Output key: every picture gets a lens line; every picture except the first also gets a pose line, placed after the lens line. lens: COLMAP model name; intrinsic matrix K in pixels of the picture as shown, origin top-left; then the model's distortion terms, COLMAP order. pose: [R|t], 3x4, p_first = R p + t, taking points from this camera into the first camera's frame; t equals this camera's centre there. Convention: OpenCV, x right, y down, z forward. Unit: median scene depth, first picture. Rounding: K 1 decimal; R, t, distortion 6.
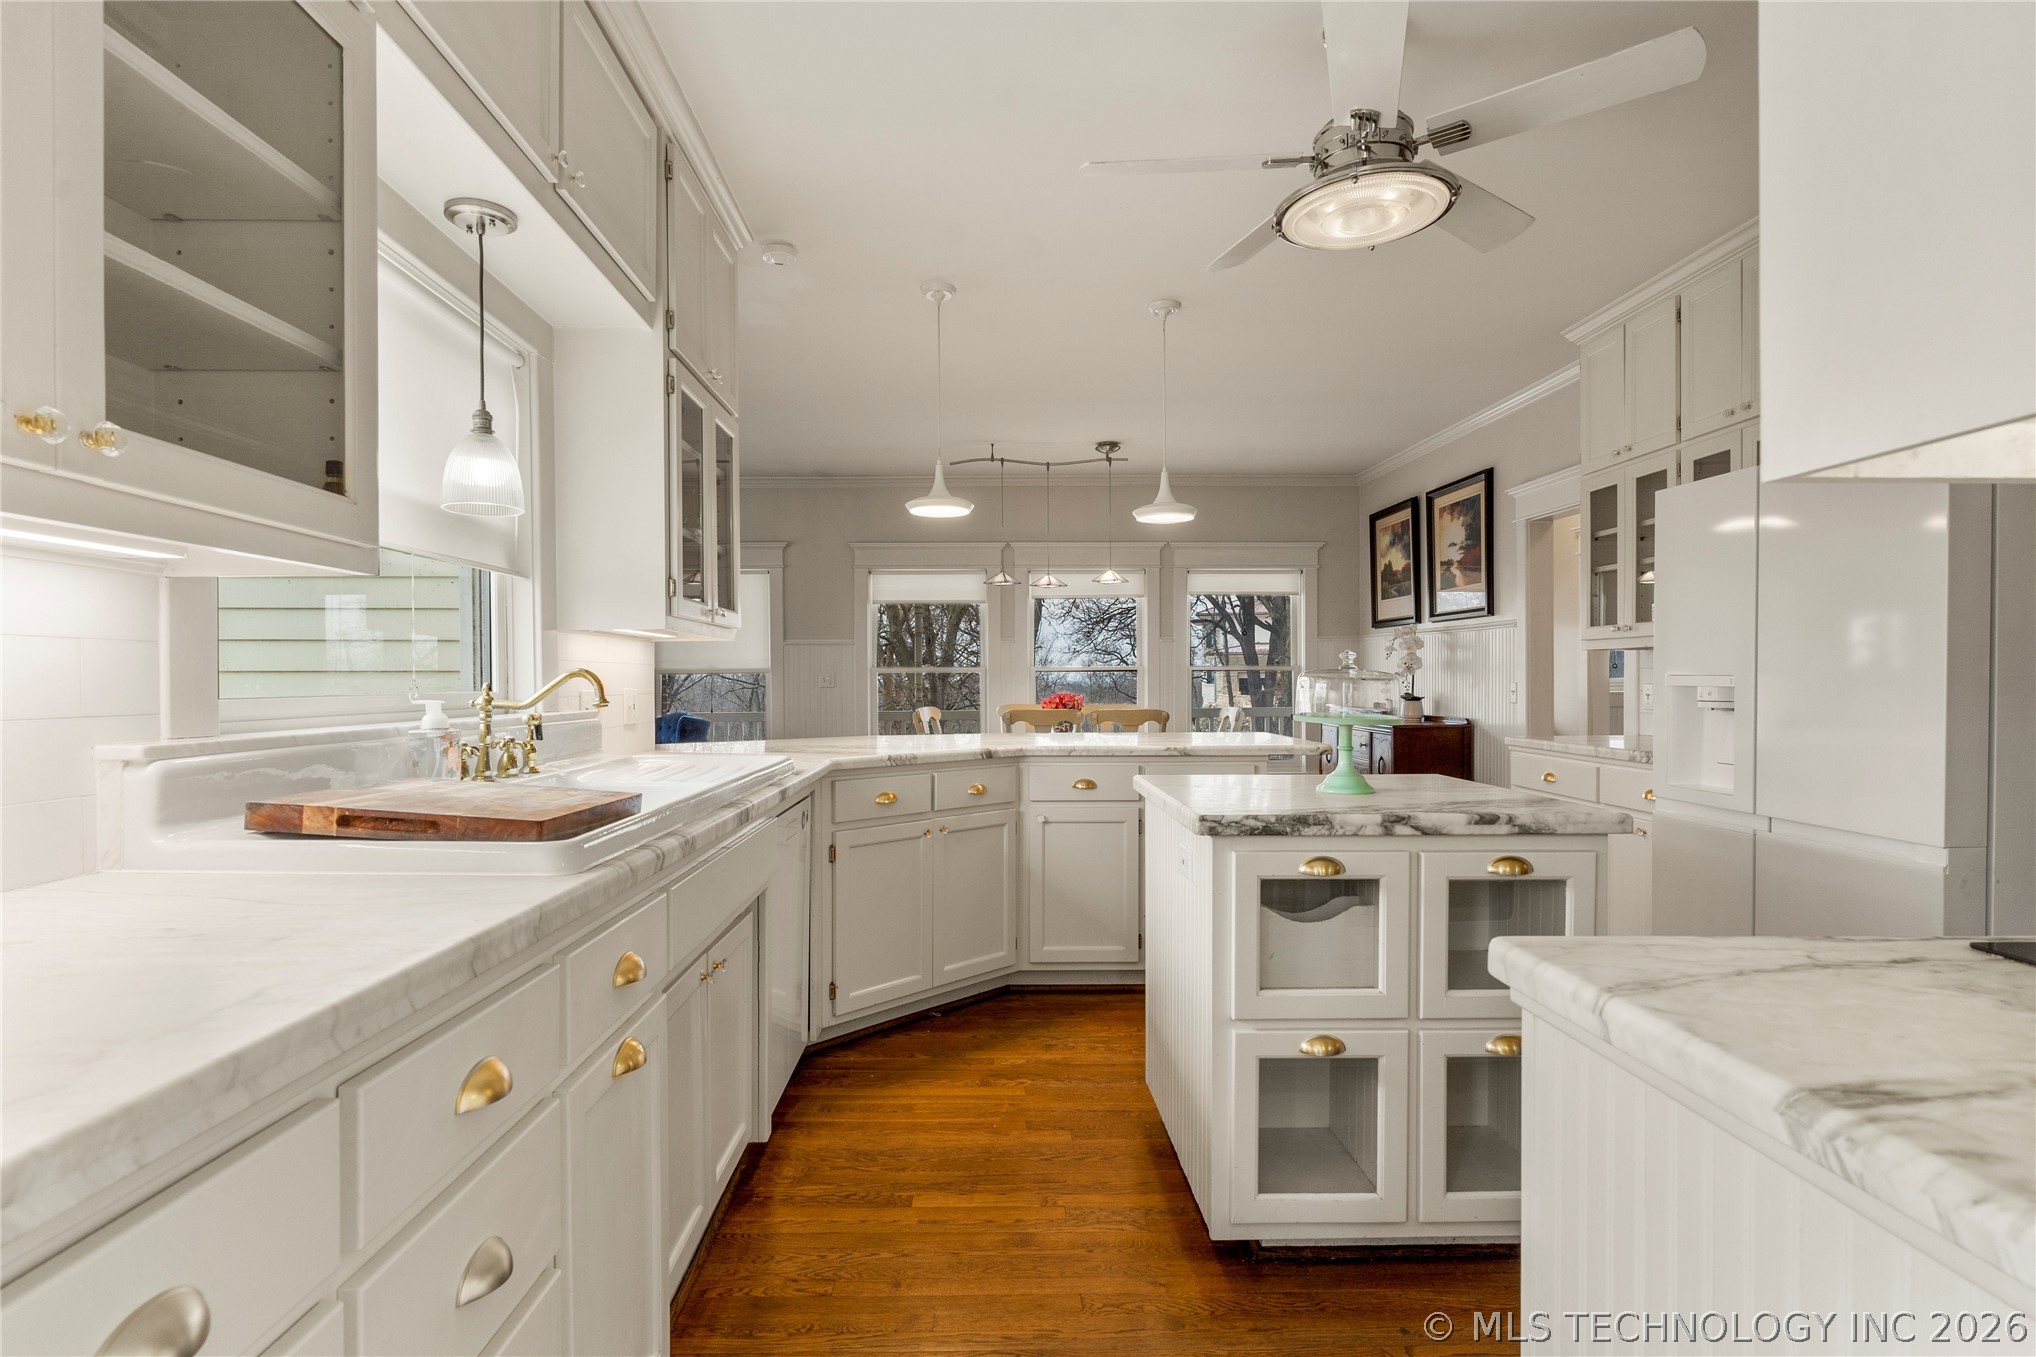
lens RADIAL K [[1014.6, 0, 1014.3], [0, 1014.6, 685.9], [0, 0, 1]] dist [-0.005702, 0.001351]
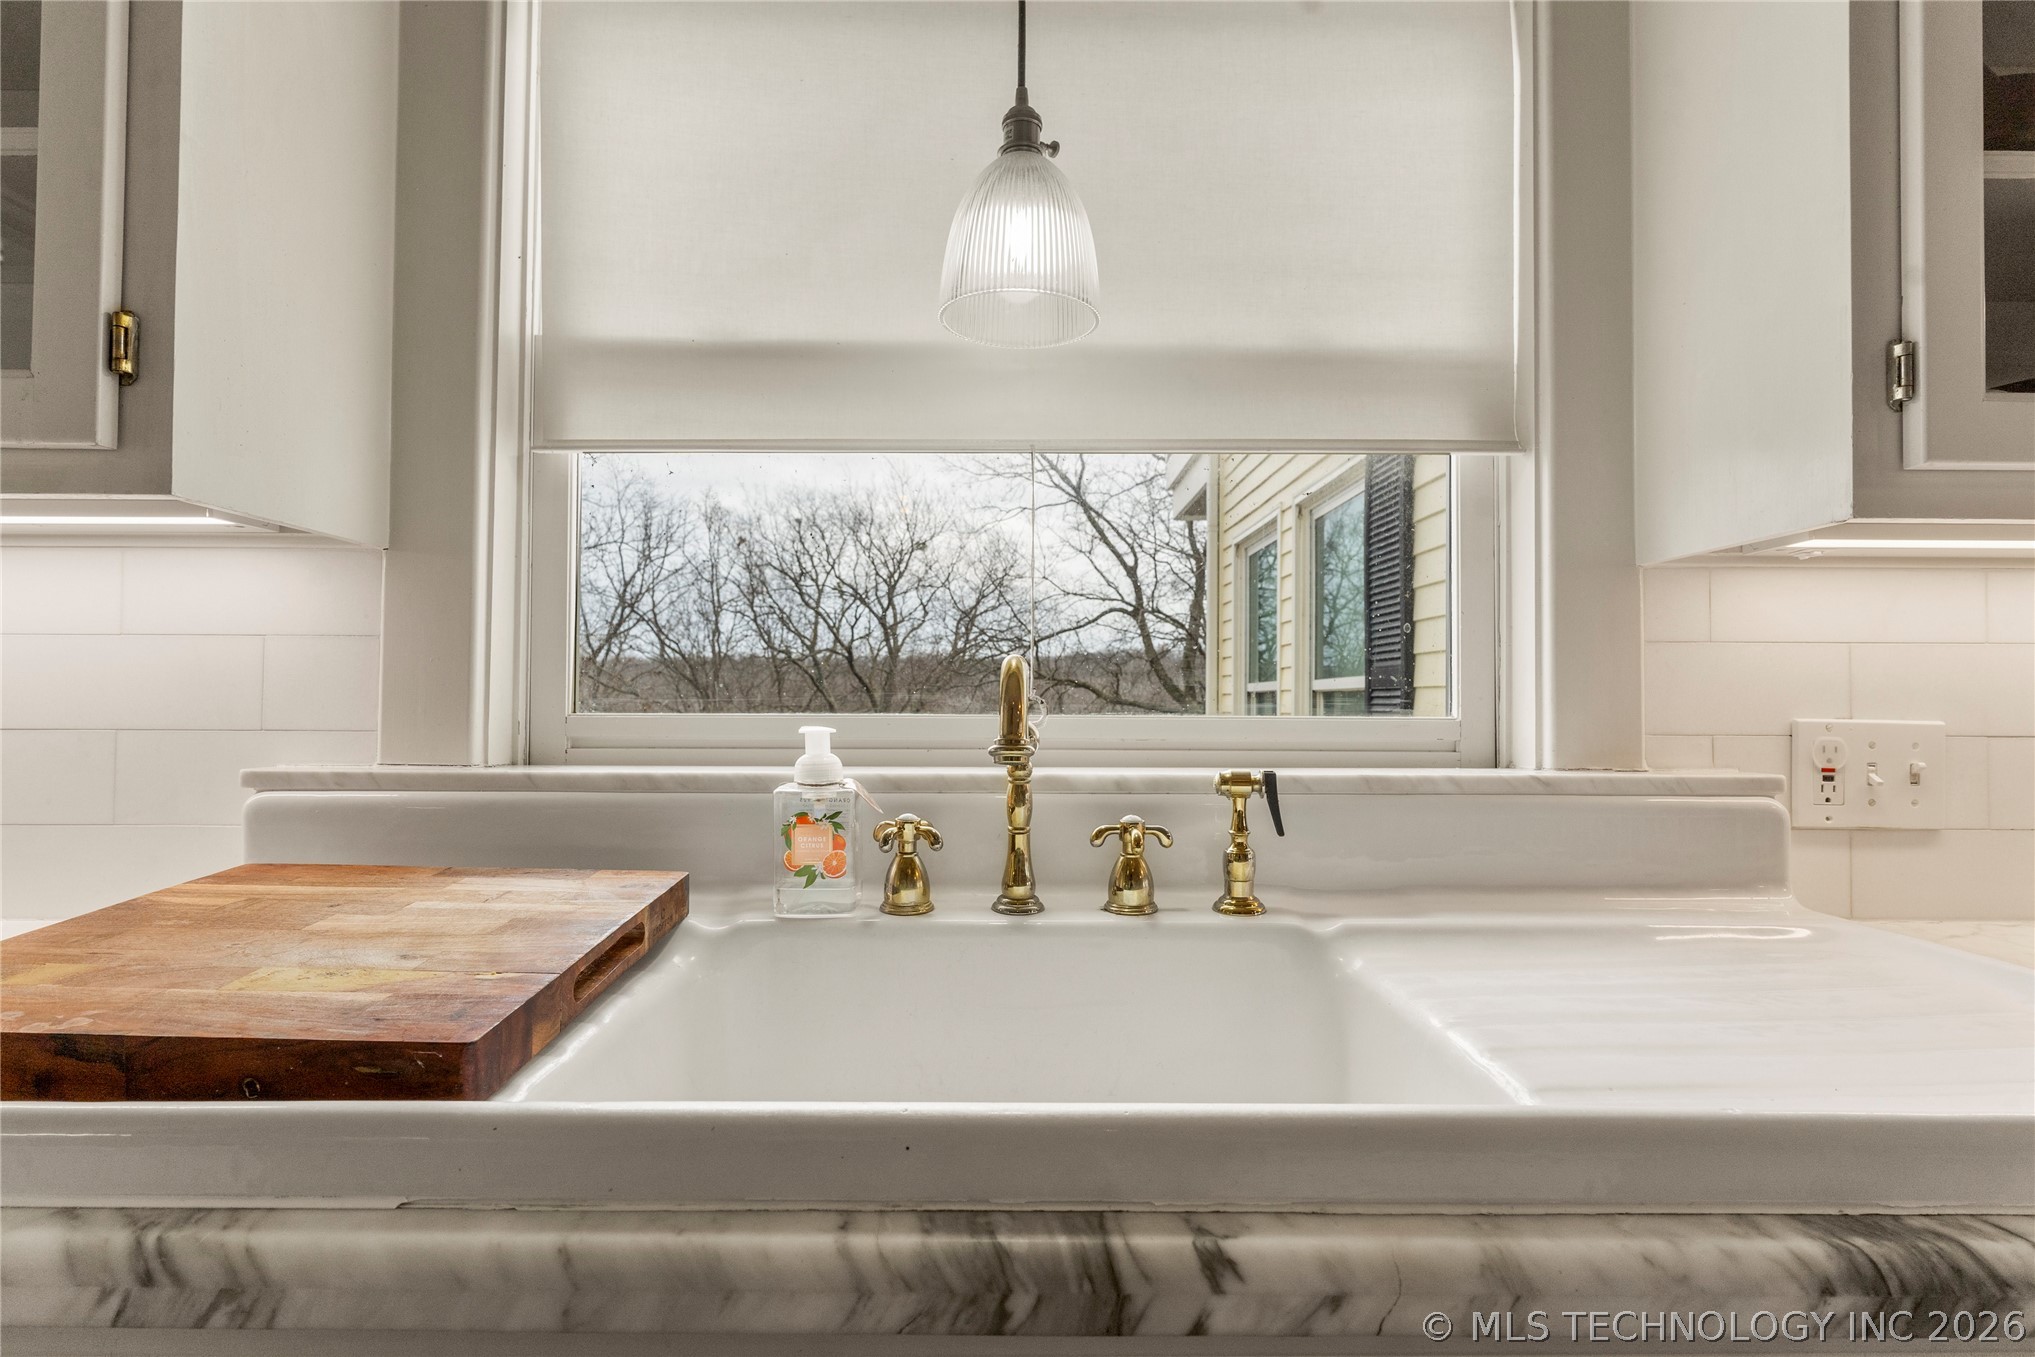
lens RADIAL K [[1152.4, 0, 1017.7], [0, 1152.4, 671.4], [0, 0, 1]] dist [-0.001918, -0.000269]
pose [[-0.041034, -0.048329, -0.997988, 0.001770], [-0.011131, 0.998790, -0.047910, 0.011737], [0.999096, 0.009143, -0.041523, 0.928457]]
